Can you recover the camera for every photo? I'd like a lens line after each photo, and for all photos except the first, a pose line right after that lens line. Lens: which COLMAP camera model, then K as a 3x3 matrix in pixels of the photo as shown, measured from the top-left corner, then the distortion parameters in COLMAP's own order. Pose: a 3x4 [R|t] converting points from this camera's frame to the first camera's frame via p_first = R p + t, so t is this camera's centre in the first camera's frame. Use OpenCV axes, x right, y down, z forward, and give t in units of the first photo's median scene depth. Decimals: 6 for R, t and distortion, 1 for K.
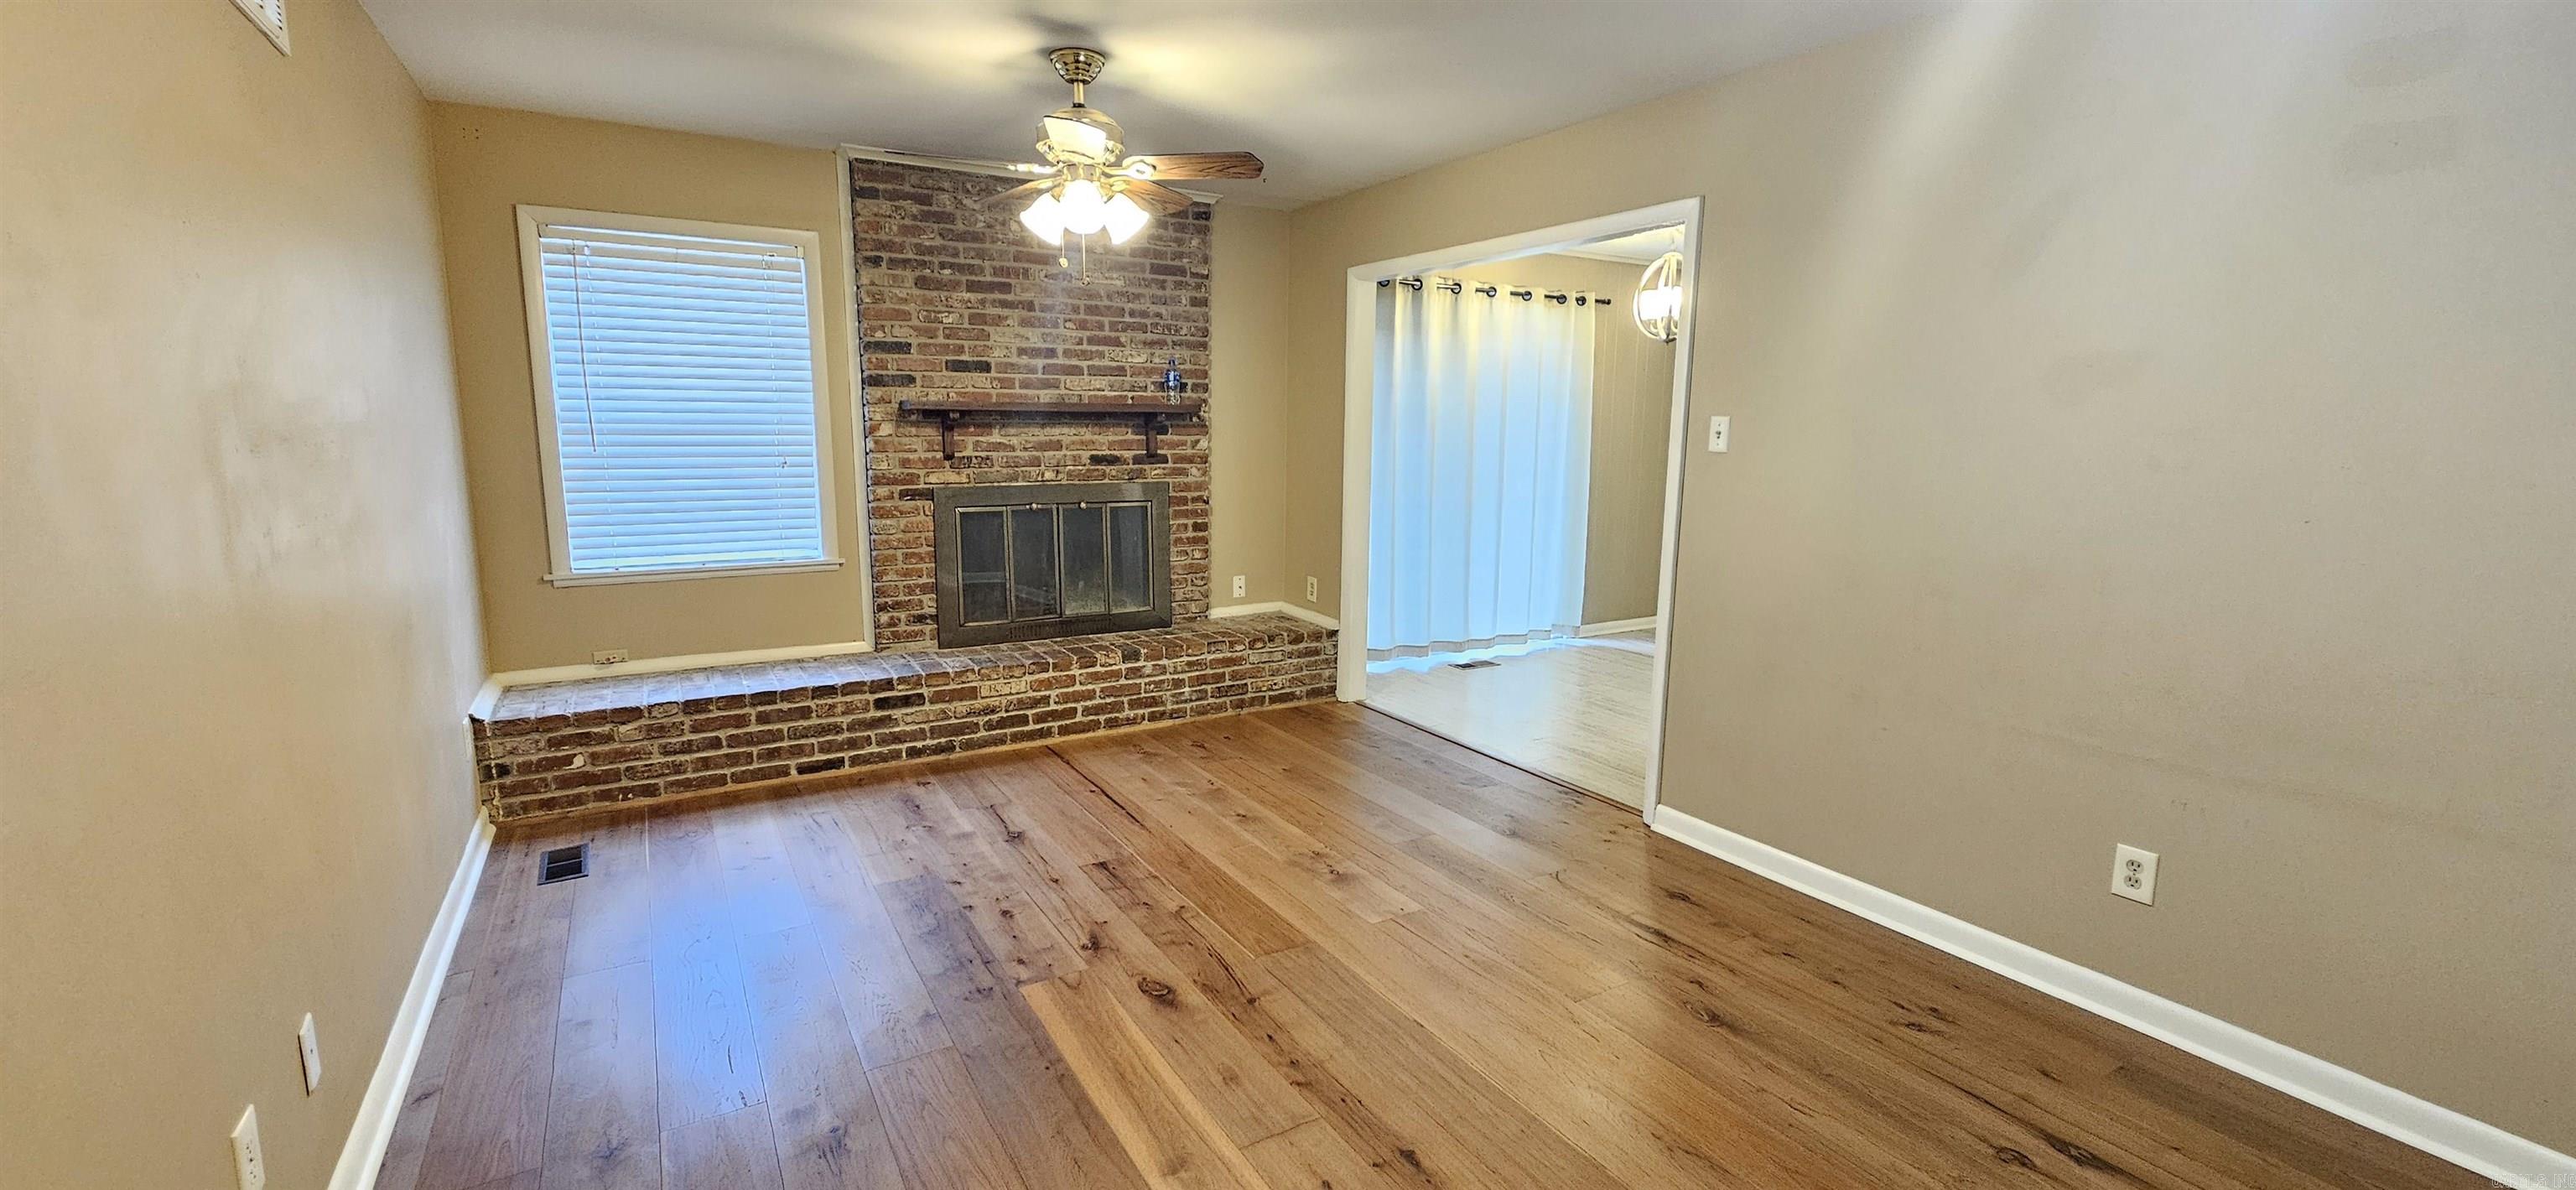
lens RADIAL K [[1053.9, 0, 1290.3], [0, 1053.9, 594.0], [0, 0, 1]] dist [-0.000328, 0.000592]
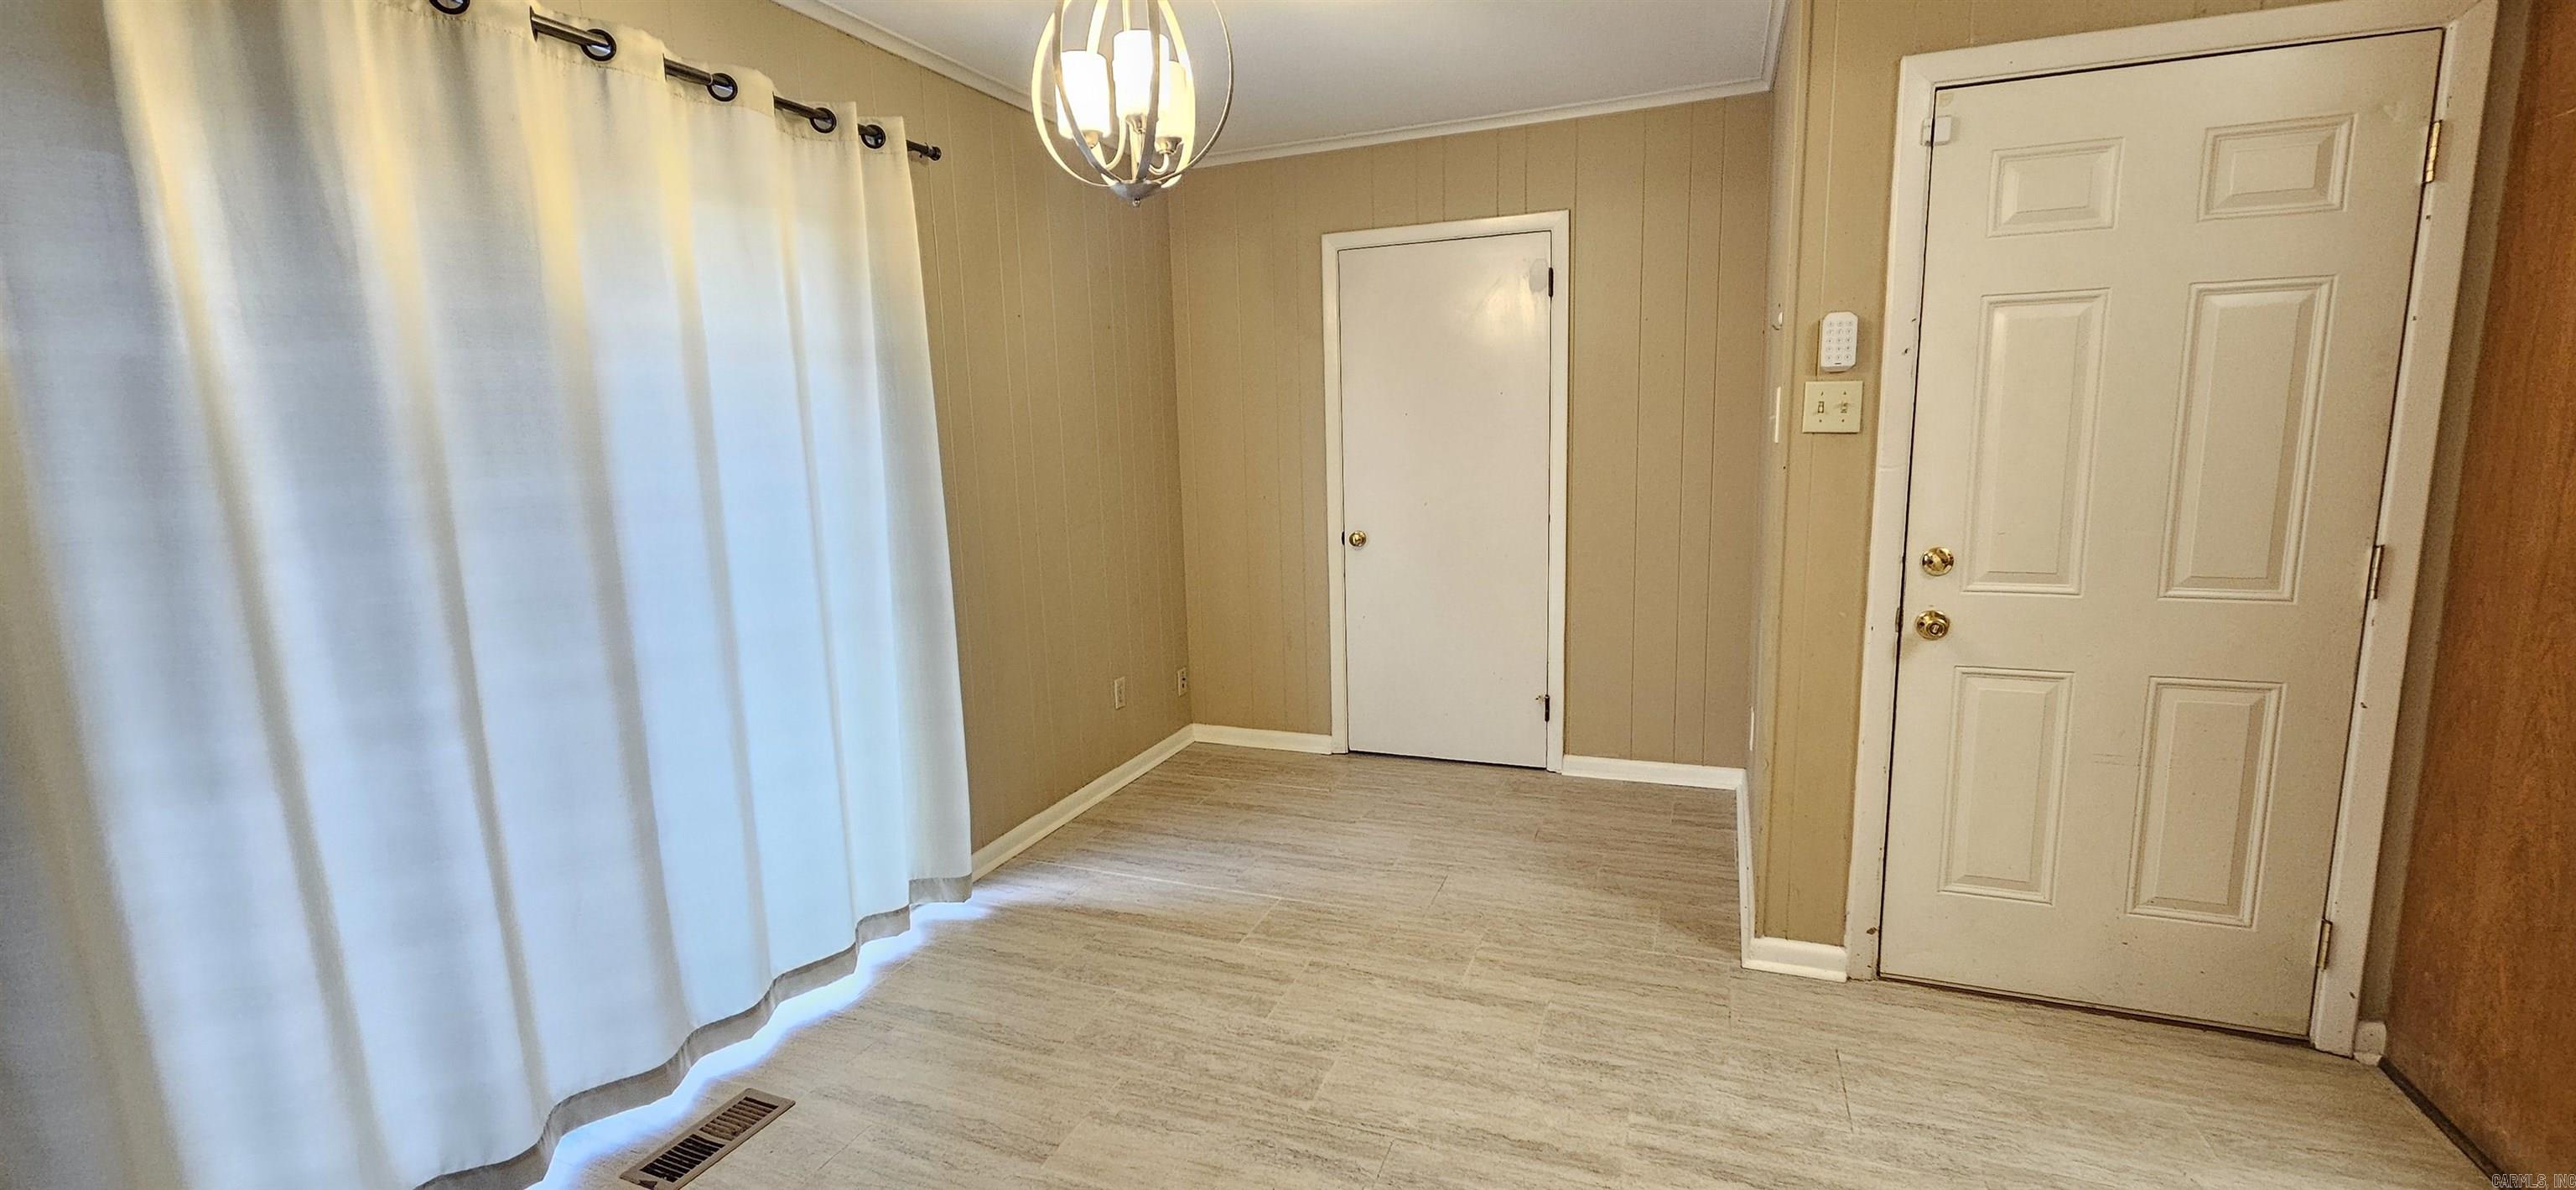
lens RADIAL K [[1053.9, 0, 1293.1], [0, 1053.9, 593.1], [0, 0, 1]] dist [-0.000328, 0.000592]
pose [[0.797889, -0.125115, 0.589677, 0.141321], [0.126141, 0.991220, 0.039632, -0.095862], [-0.589459, 0.042761, 0.806666, 0.579127]]
